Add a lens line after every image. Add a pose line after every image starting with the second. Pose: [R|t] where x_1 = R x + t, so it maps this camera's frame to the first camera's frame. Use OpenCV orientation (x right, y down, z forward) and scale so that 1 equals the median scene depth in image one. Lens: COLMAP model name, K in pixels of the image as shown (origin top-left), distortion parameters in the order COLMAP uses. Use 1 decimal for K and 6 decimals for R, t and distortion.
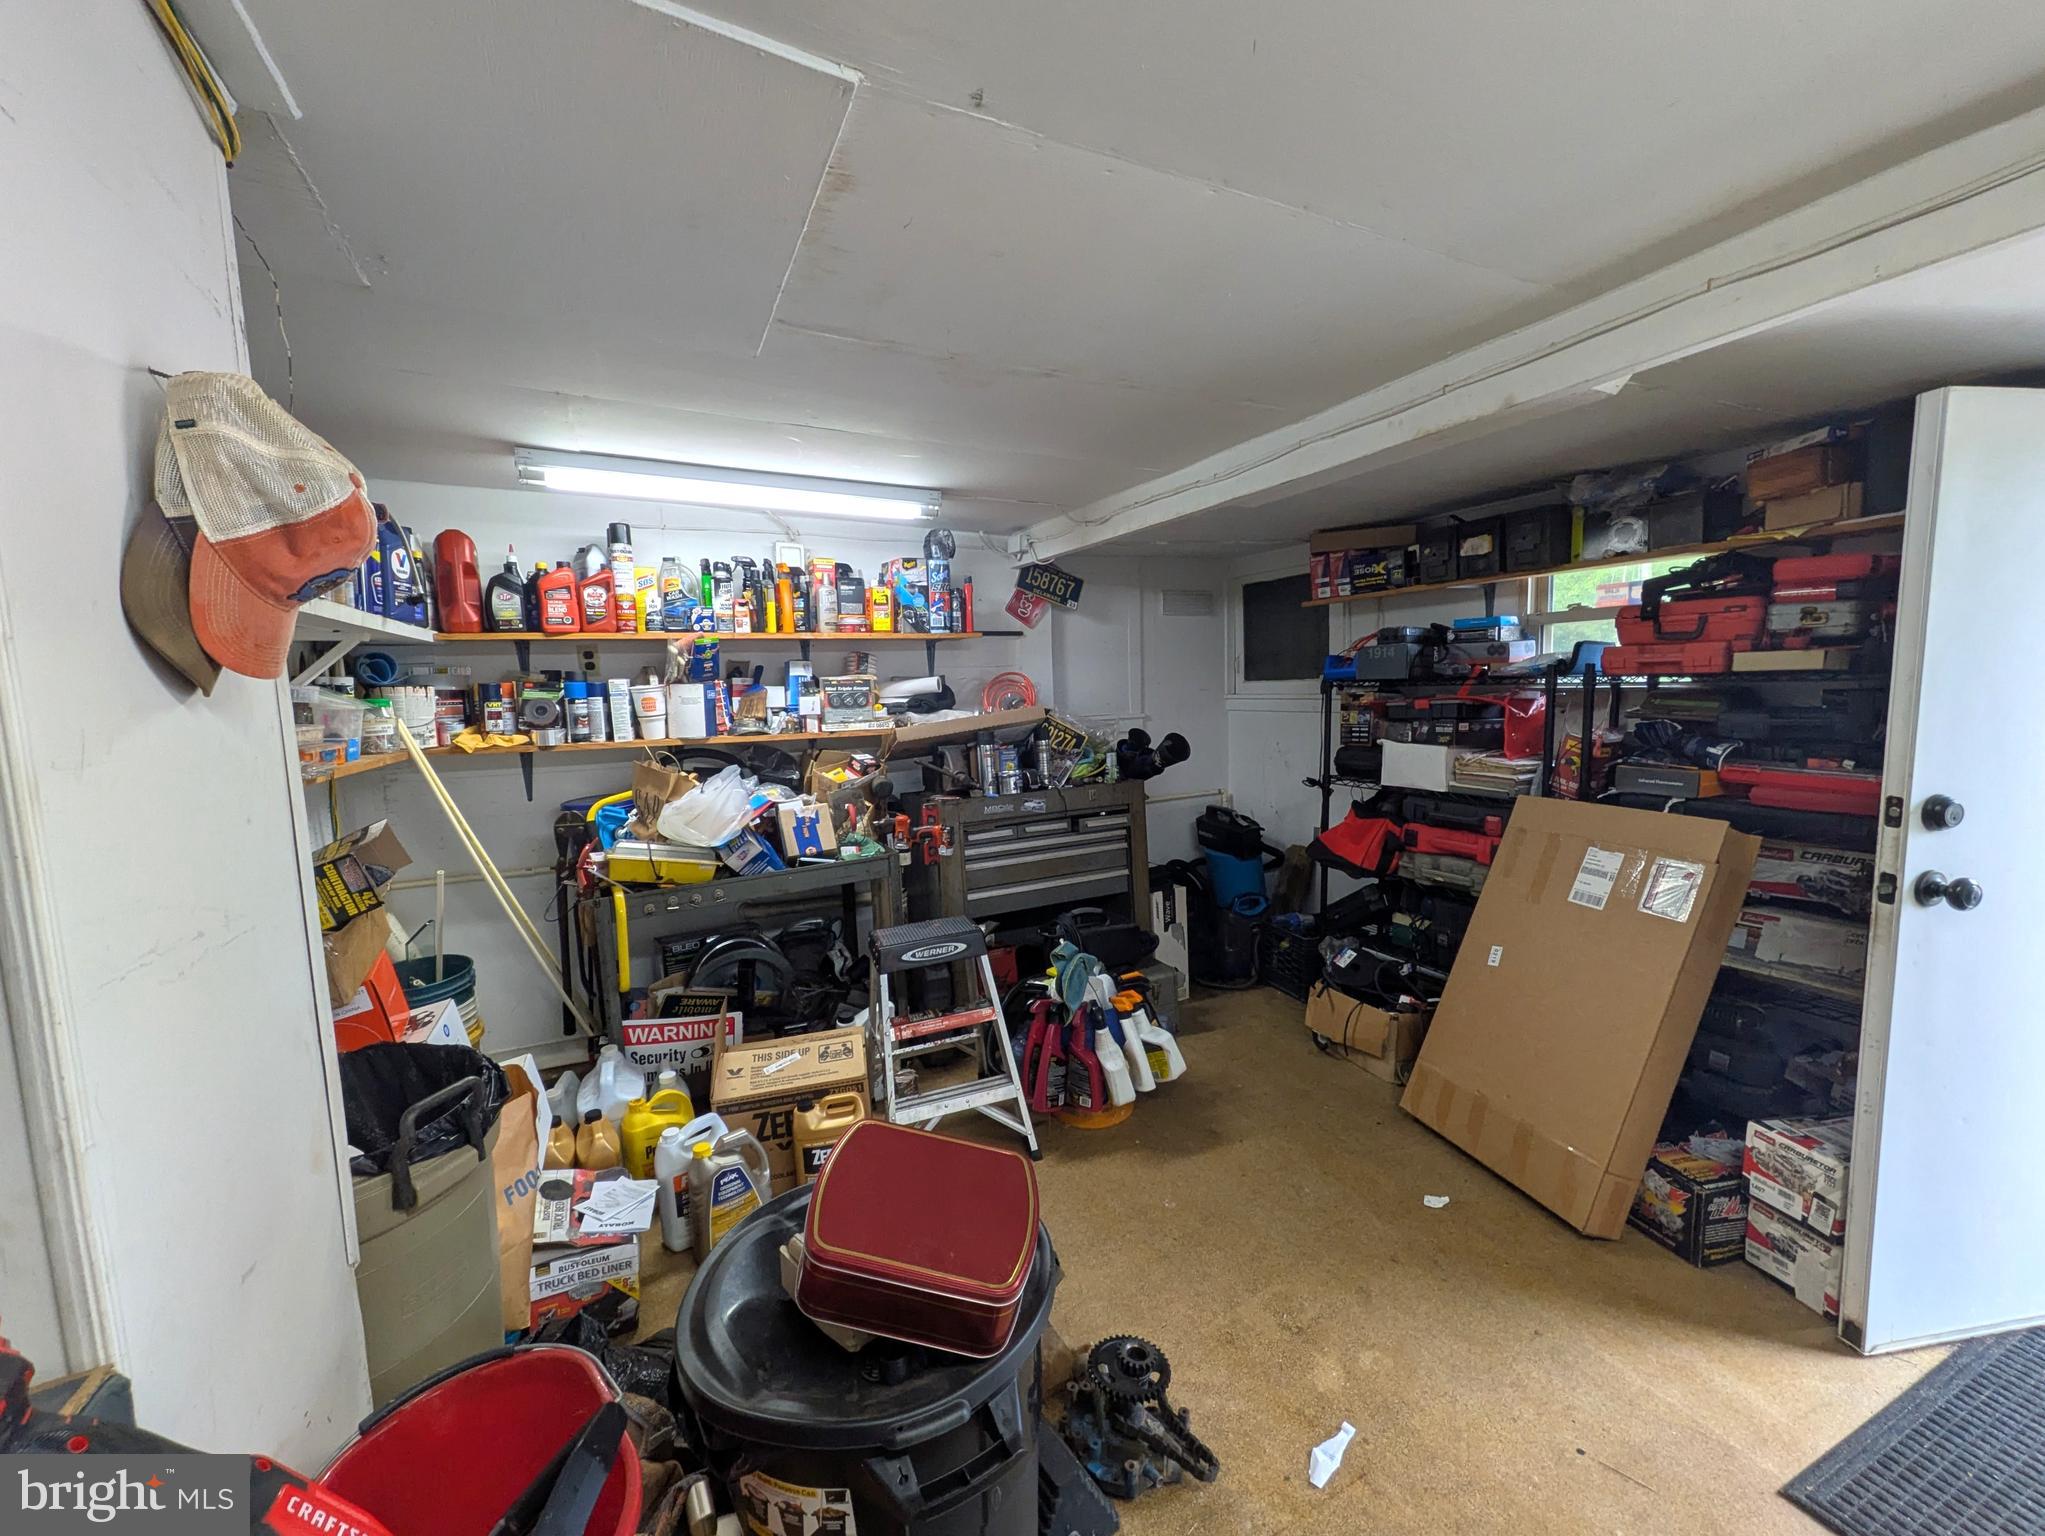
lens RADIAL K [[825.3, 0, 1032.3], [0, 825.3, 773.7], [0, 0, 1]] dist [-0.002543, -0.000016]
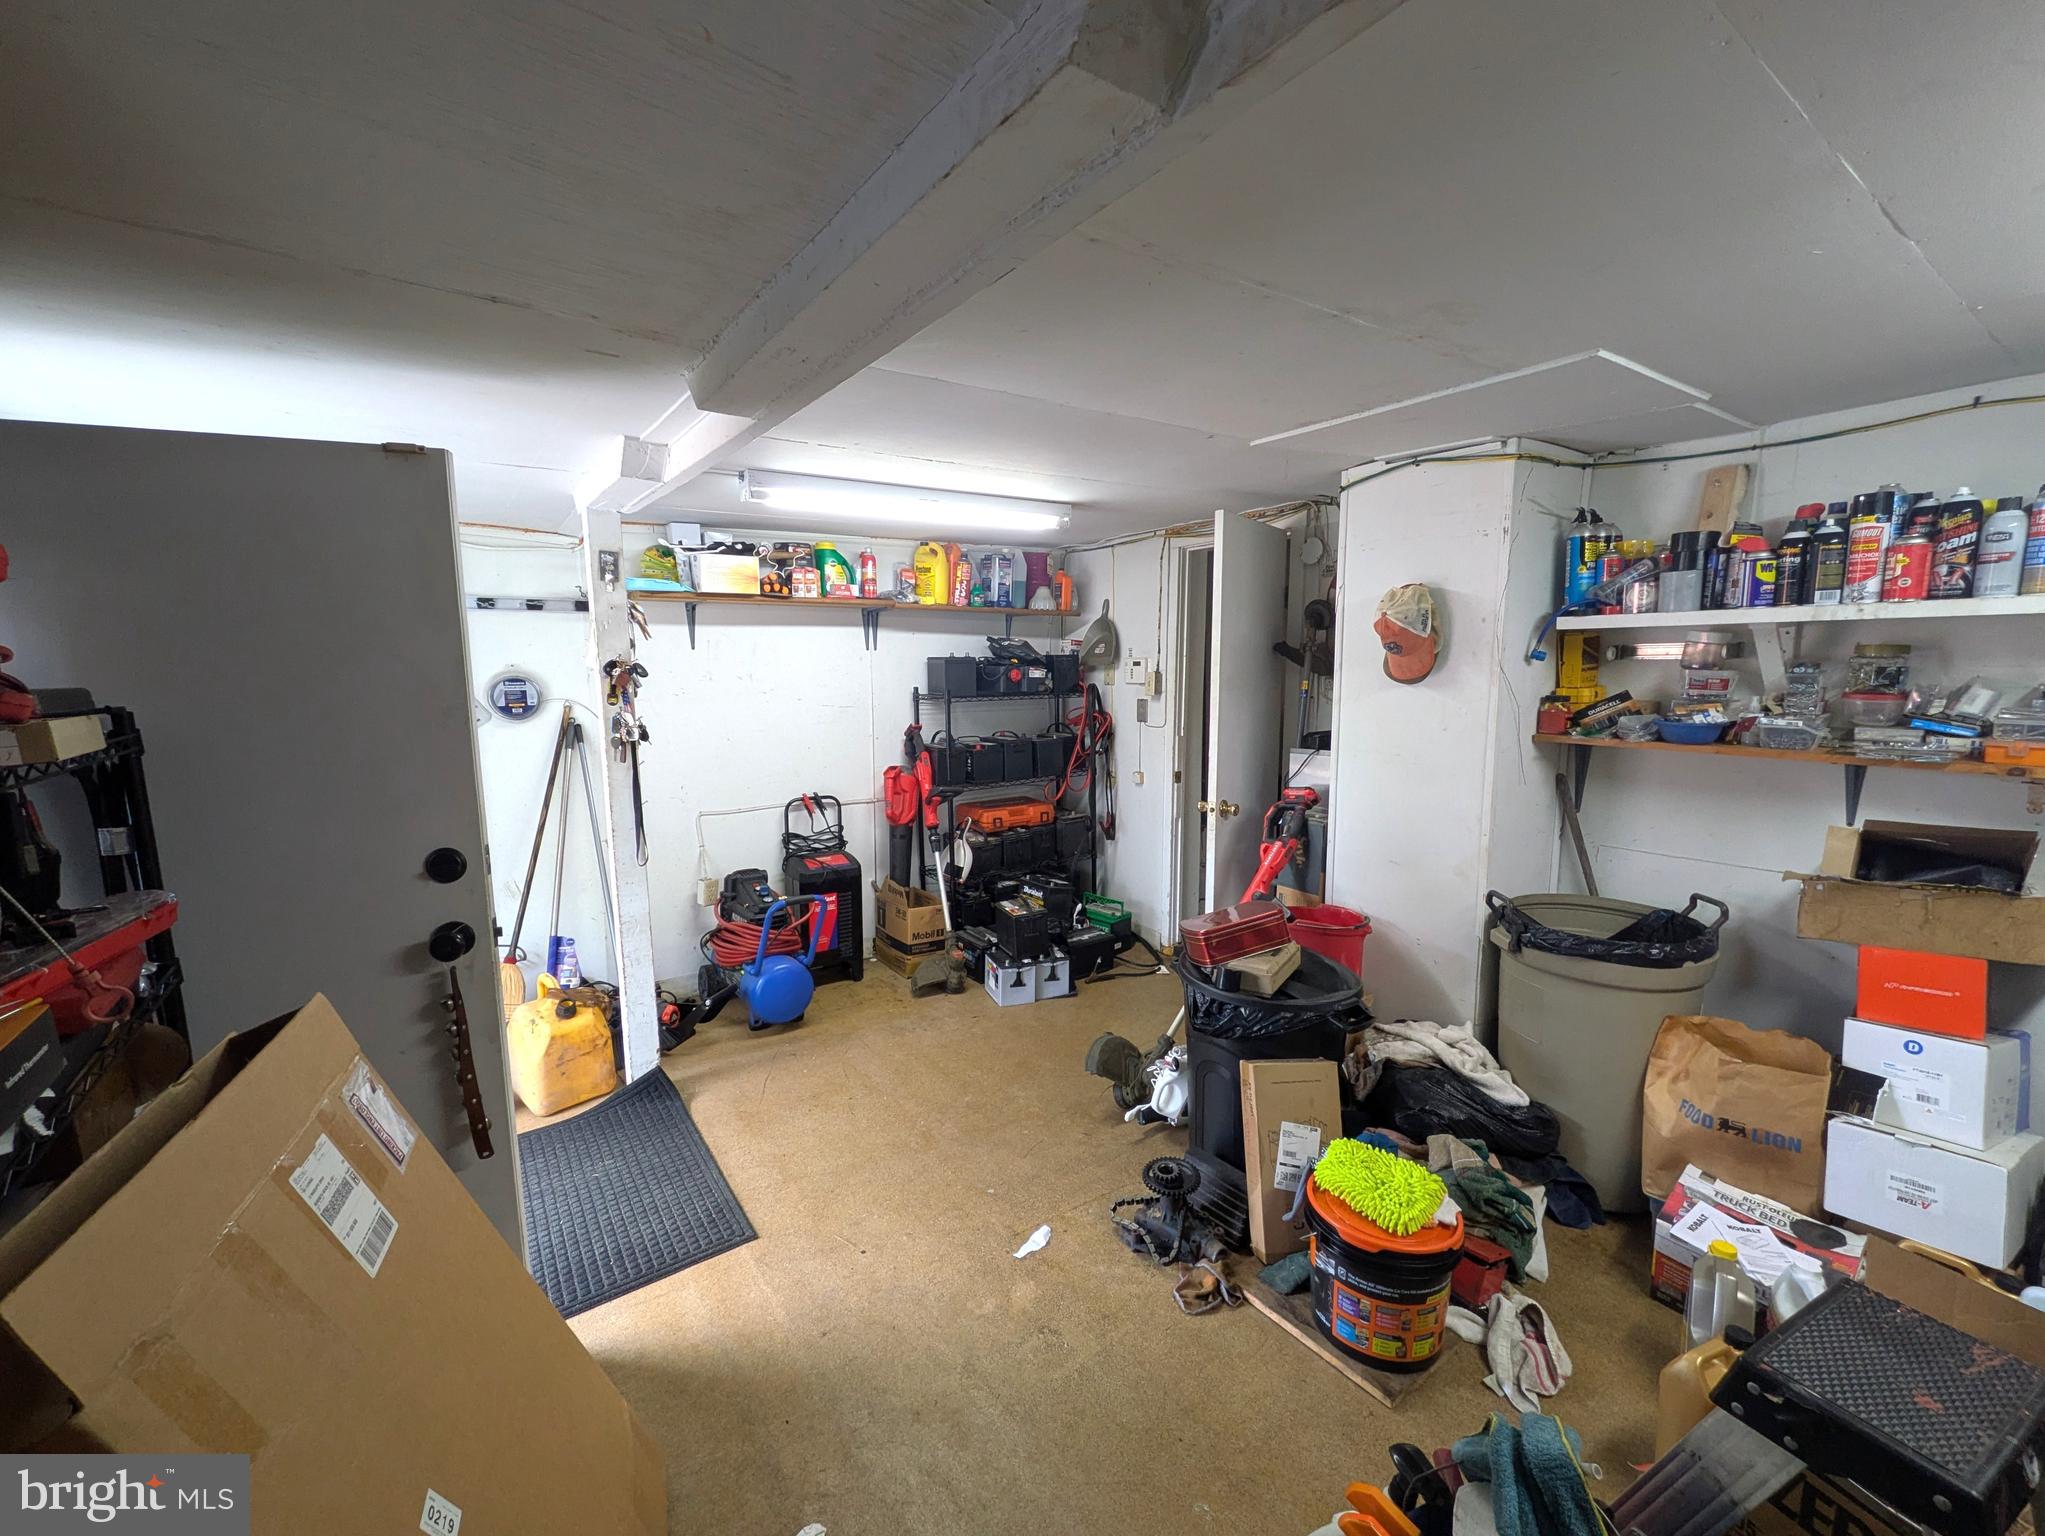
lens RADIAL K [[825.3, 0, 1032.3], [0, 825.3, 773.7], [0, 0, 1]] dist [-0.002543, -0.000016]
pose [[-0.985710, 0.053695, -0.159661, 0.277512], [0.013847, 0.970456, 0.240881, -0.156633], [0.167878, 0.235228, -0.957332, 1.098390]]
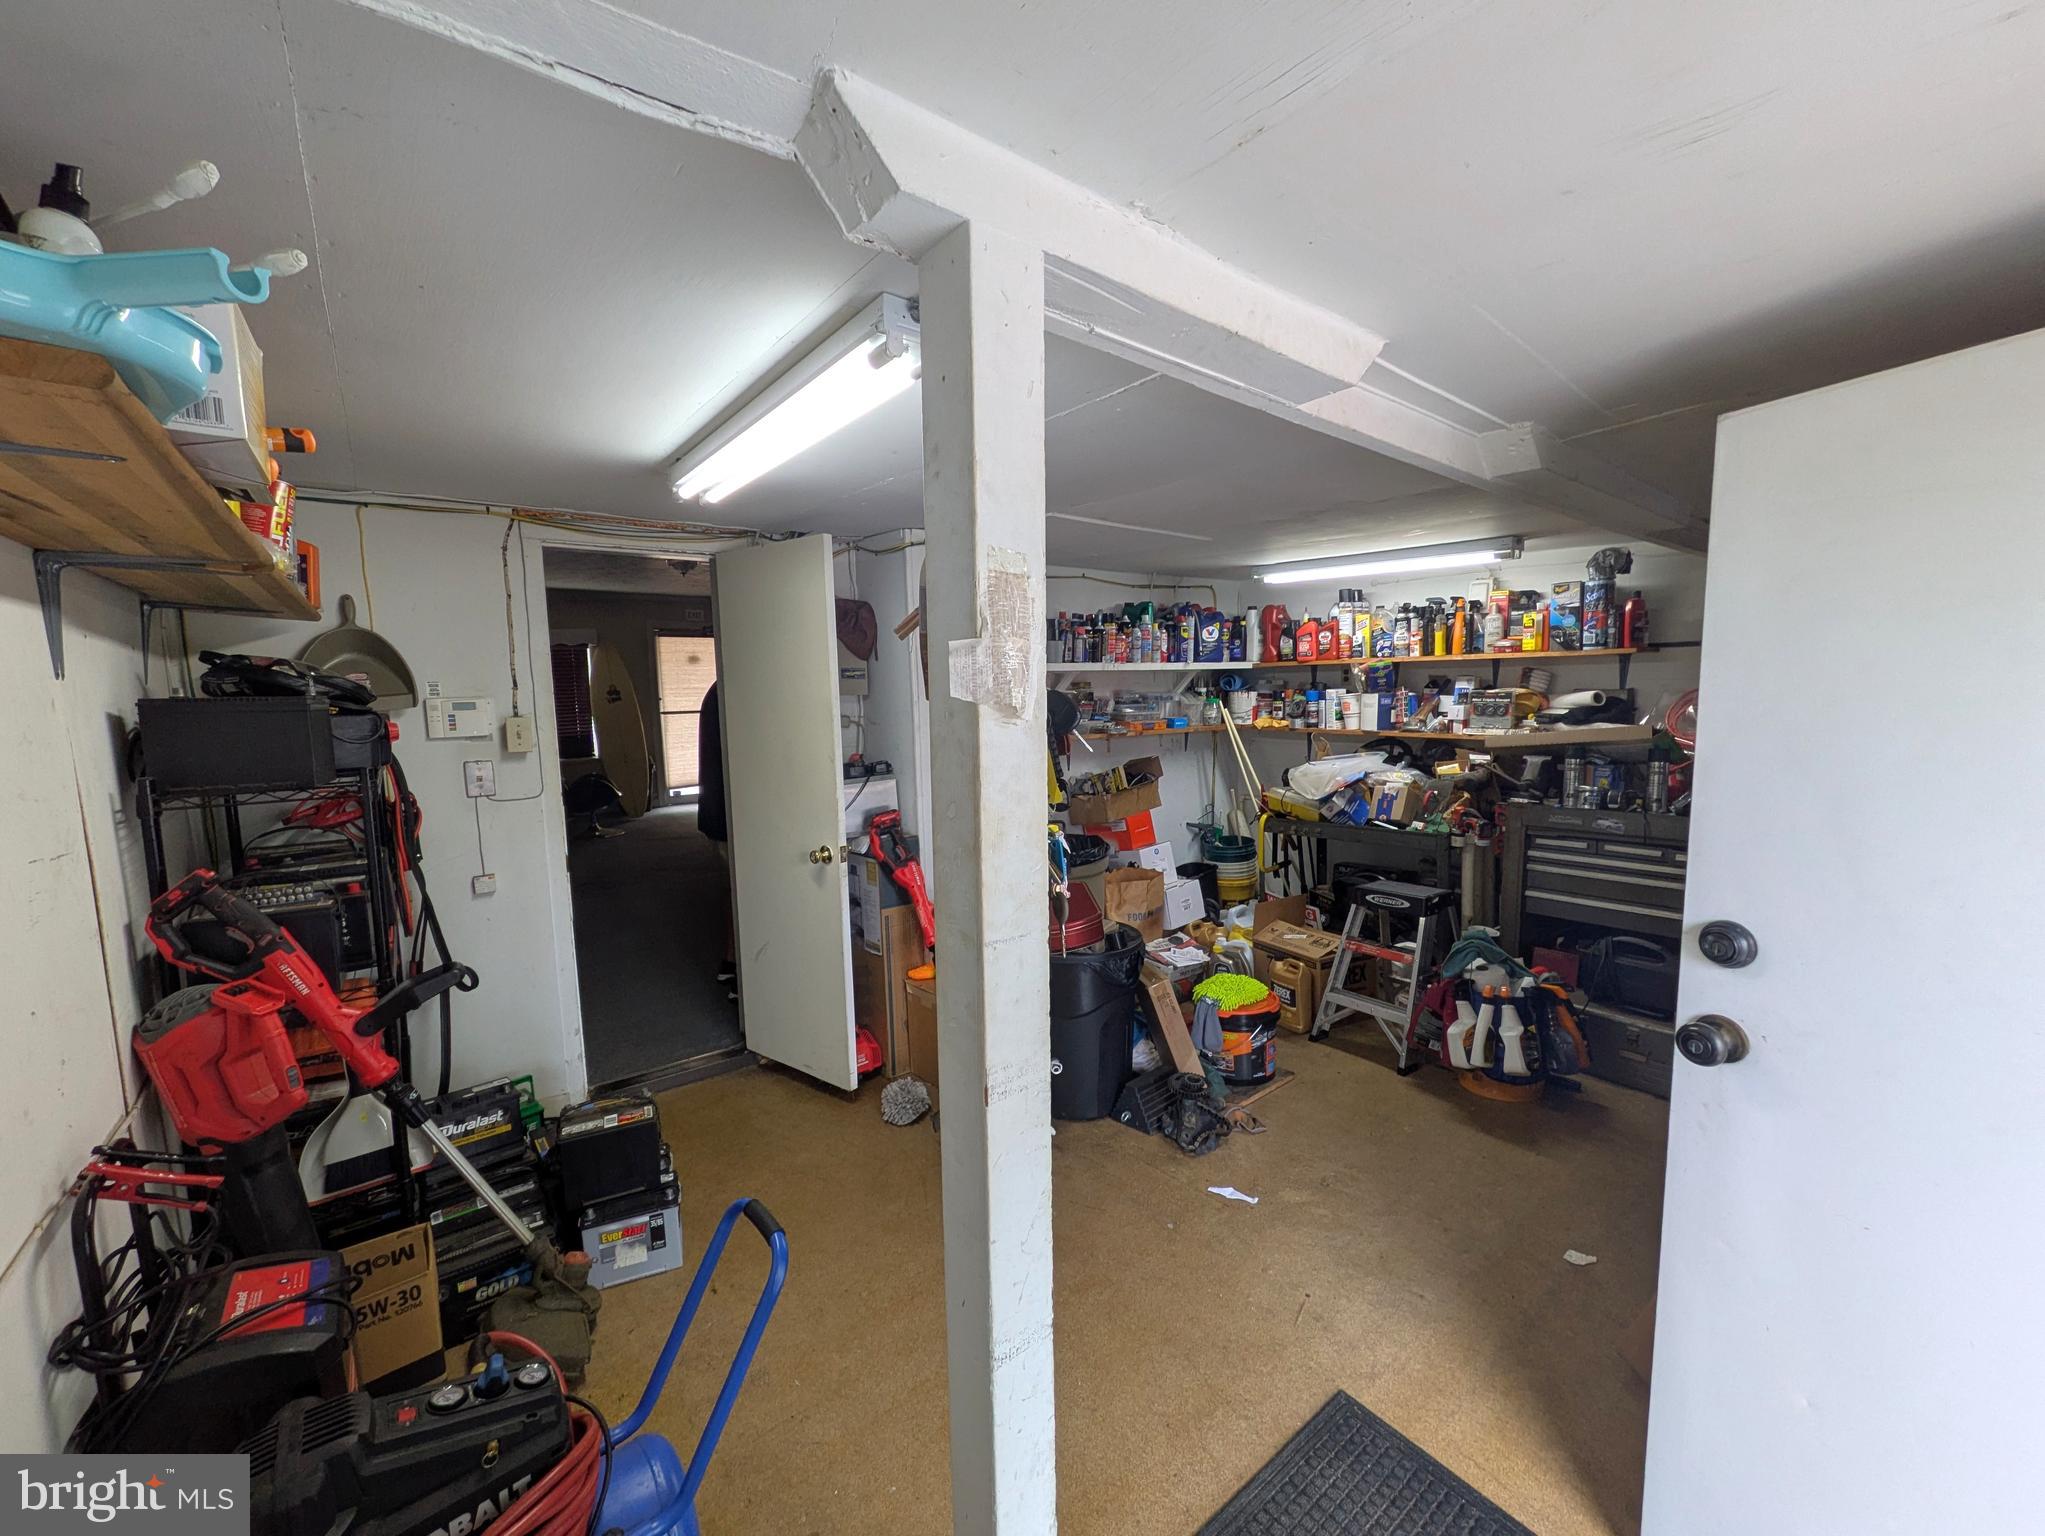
lens RADIAL K [[816.4, 0, 1017.5], [0, 816.4, 768.9], [0, 0, 1]] dist [-0.001184, -0.000026]
pose [[0.211149, 0.125514, -0.969362, 0.880046], [-0.090922, 0.989943, 0.108374, -0.077254], [0.973216, 0.065254, 0.220437, 0.082660]]
